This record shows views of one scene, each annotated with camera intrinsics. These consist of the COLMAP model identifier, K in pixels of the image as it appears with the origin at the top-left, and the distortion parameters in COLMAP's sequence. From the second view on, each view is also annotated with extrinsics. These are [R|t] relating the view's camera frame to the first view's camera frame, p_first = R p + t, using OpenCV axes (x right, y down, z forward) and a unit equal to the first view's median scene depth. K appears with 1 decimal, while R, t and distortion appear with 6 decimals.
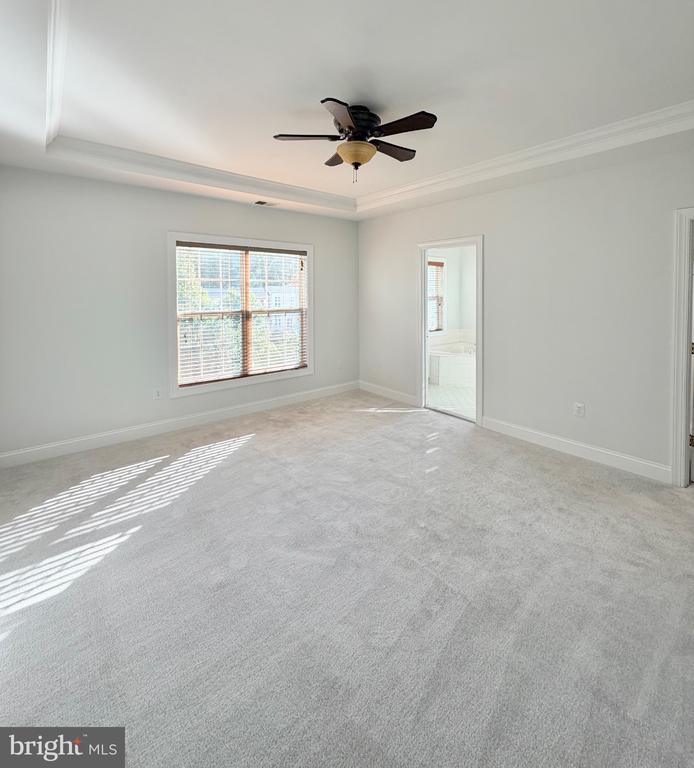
lens RADIAL K [[354.9, 0, 347.0], [0, 354.9, 384.0], [0, 0, 1]] dist [-0.001329, -0.000138]
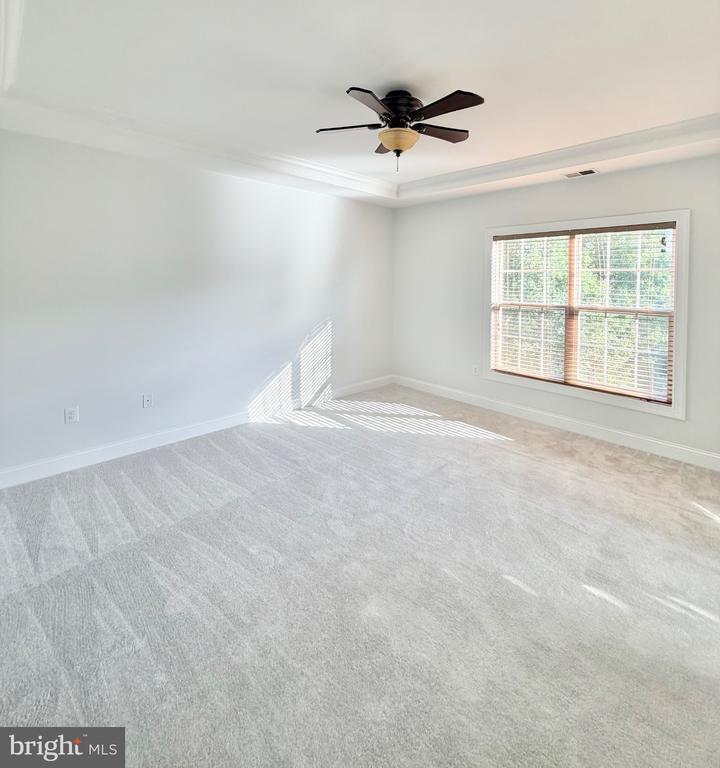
lens RADIAL K [[361.1, 0, 361.1], [0, 361.1, 379.4], [0, 0, 1]] dist [-0.000422, -0.000287]
pose [[0.077450, 0.265697, -0.960941, 0.586888], [-0.259569, 0.935971, 0.237872, -0.130046], [0.962614, 0.231007, 0.141457, 0.479171]]
